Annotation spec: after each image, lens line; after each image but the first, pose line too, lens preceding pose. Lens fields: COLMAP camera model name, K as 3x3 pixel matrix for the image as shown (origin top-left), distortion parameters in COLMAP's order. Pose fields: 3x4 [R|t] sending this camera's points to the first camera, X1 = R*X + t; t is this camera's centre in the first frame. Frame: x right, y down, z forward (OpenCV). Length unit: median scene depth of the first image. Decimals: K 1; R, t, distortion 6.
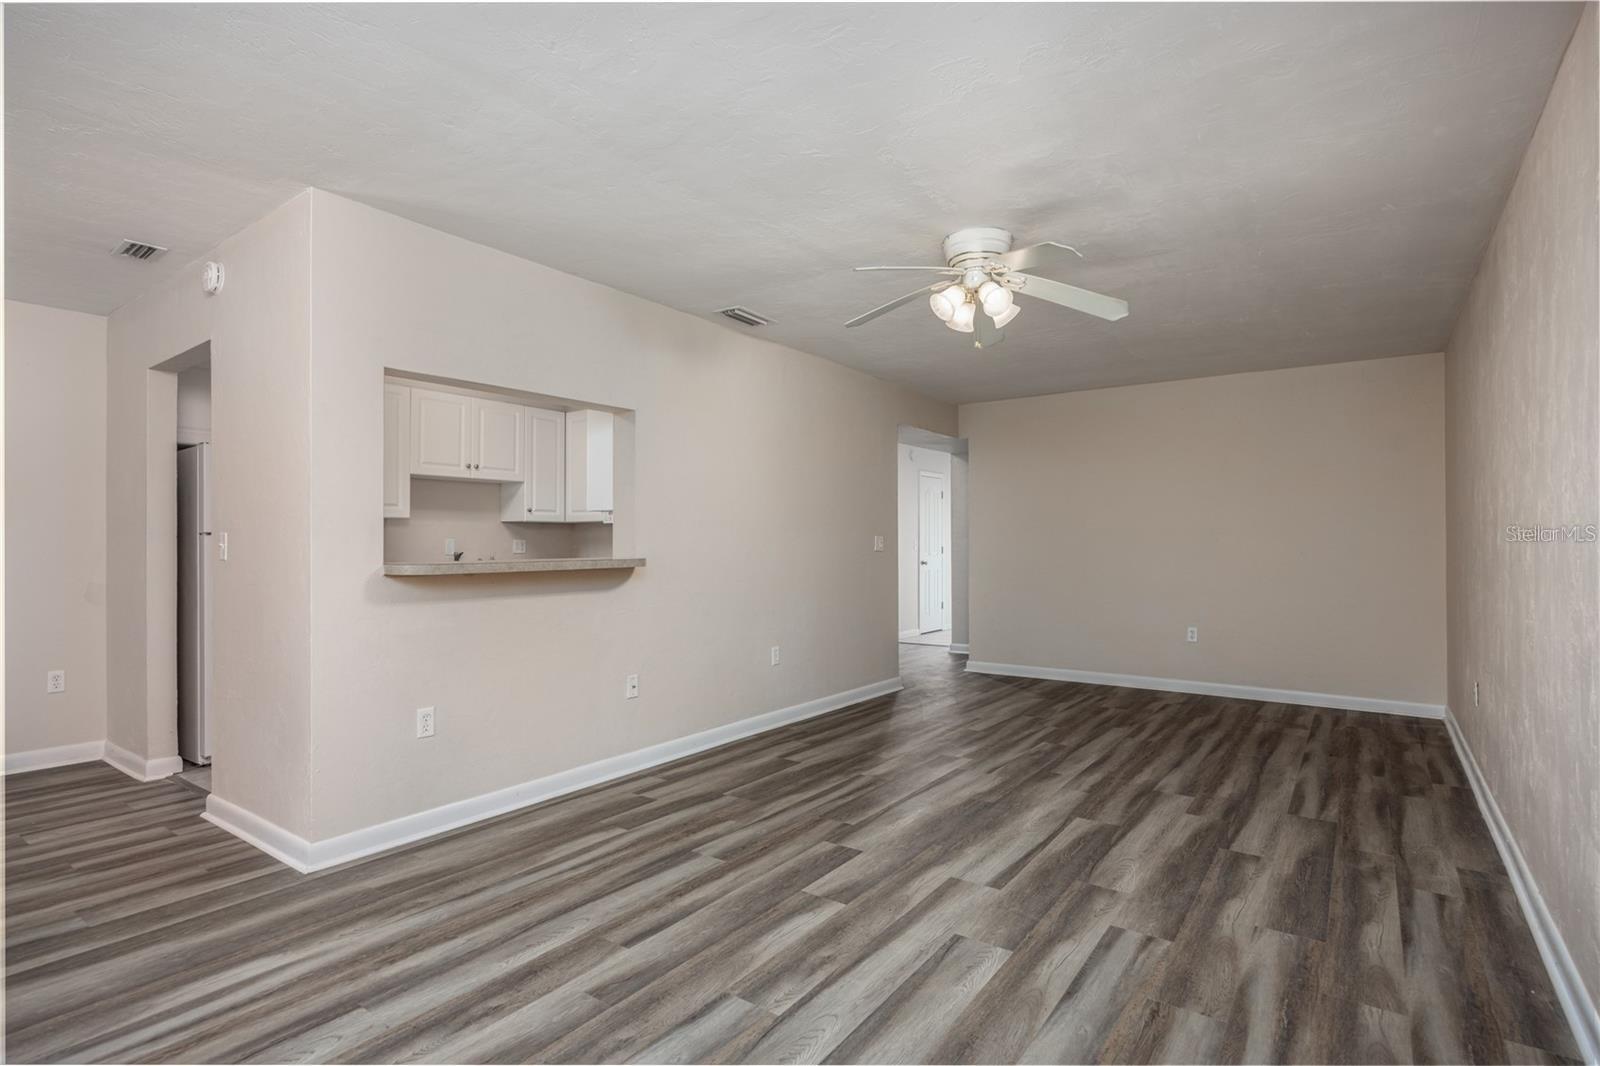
lens RADIAL K [[786.7, 0, 798.7], [0, 786.7, 541.3], [0, 0, 1]] dist [-0.009574, 0.001098]
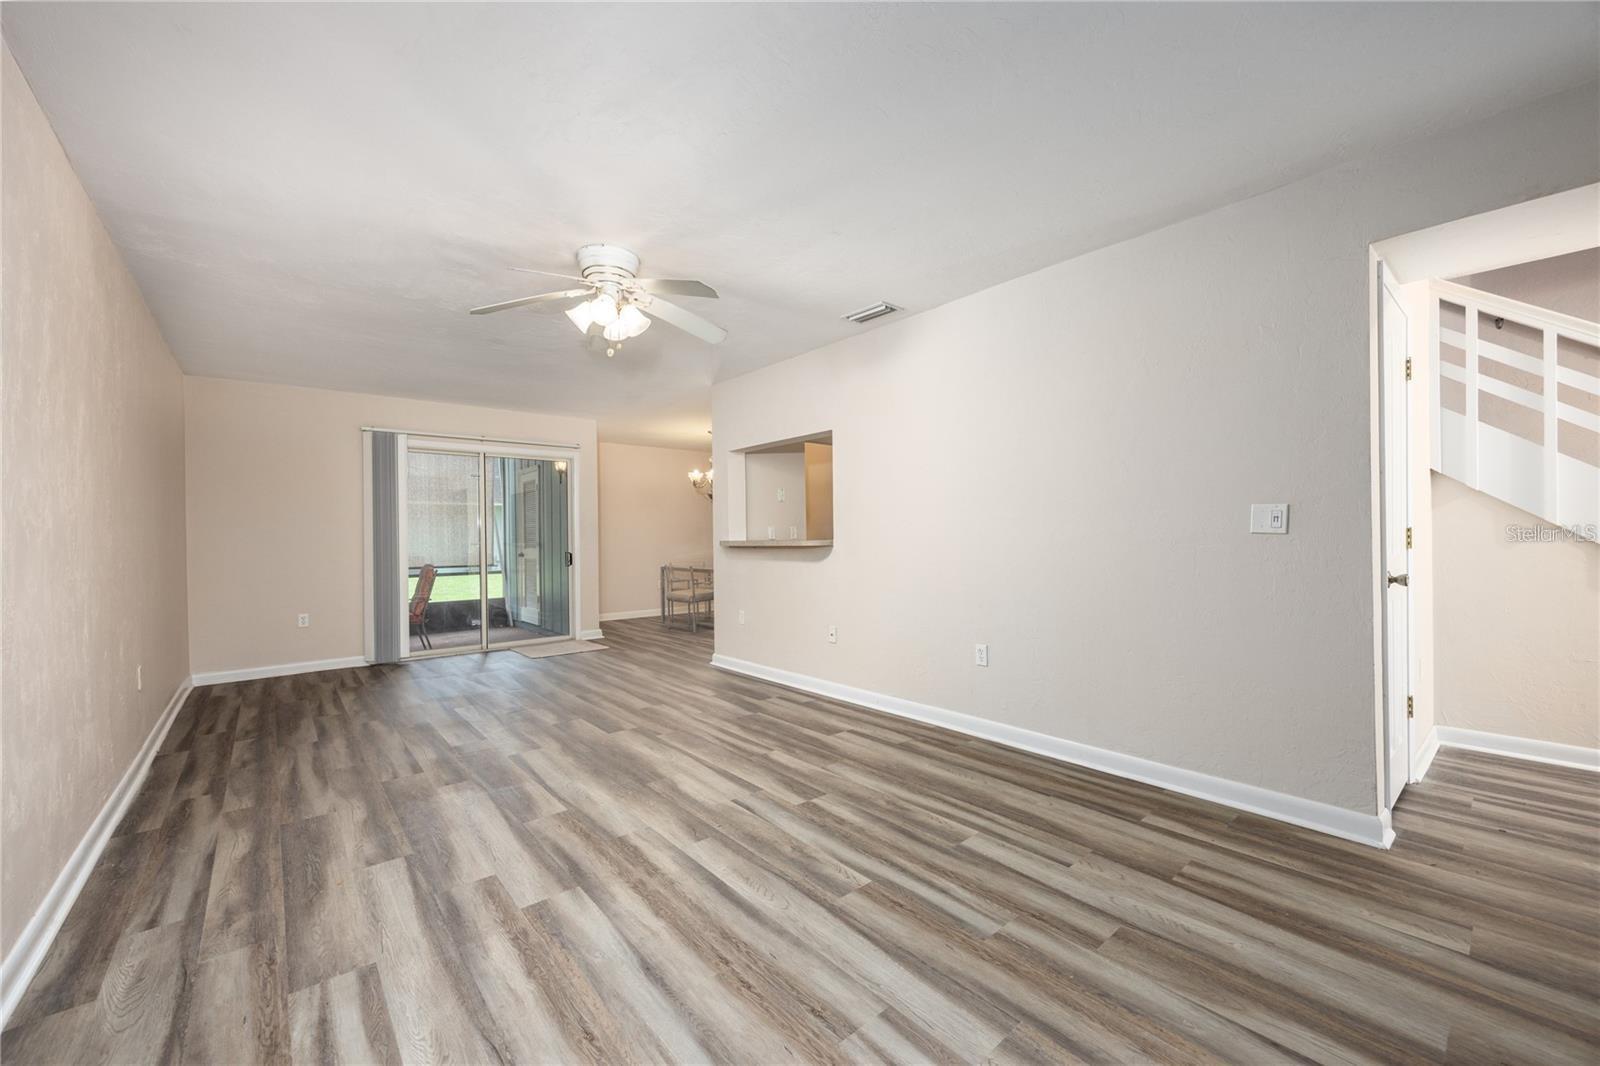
lens RADIAL K [[630.9, 0, 800.8], [0, 630.9, 535.6], [0, 0, 1]] dist [-0.000362, -0.000836]
pose [[-0.240054, 0.002218, -0.970757, 1.161145], [0.016308, 0.999865, -0.001749, 0.022062], [0.970622, -0.016251, -0.240058, 1.643088]]
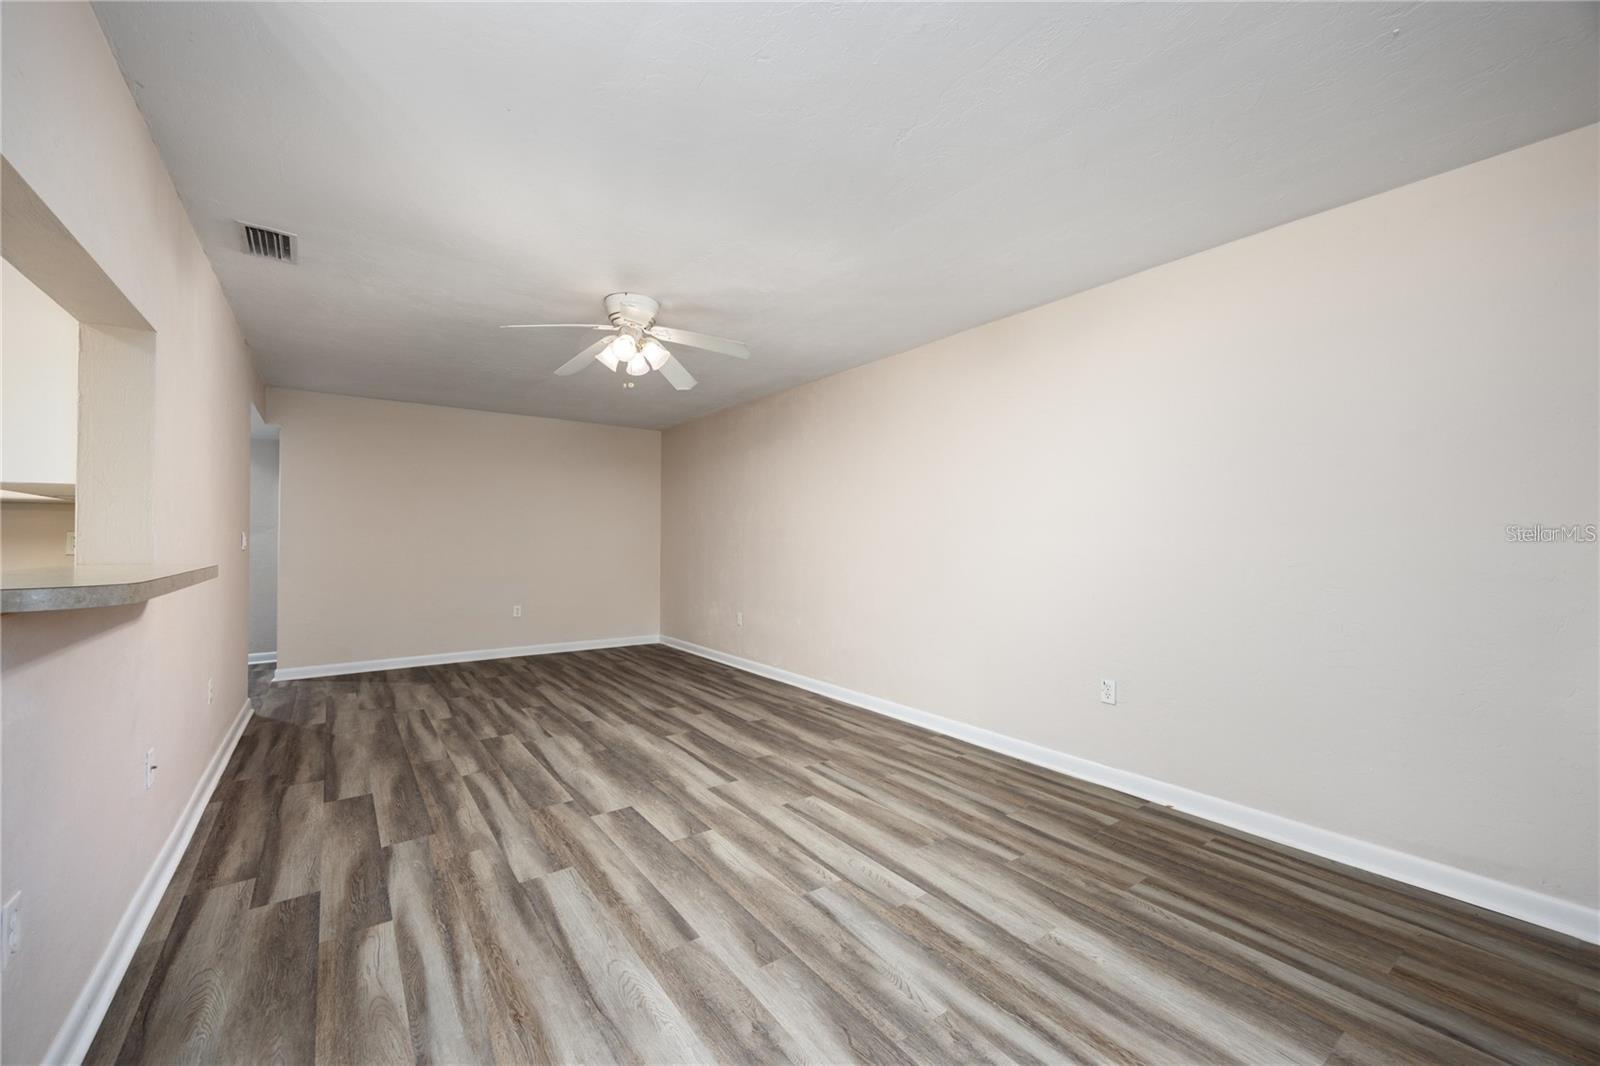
lens RADIAL K [[630.9, 0, 805.8], [0, 630.9, 530.8], [0, 0, 1]] dist [-0.000362, -0.000836]
pose [[0.300550, 0.018377, 0.953589, -0.733293], [-0.004910, 0.999831, -0.017721, 0.001315], [-0.953753, 0.000644, 0.300589, 0.467507]]
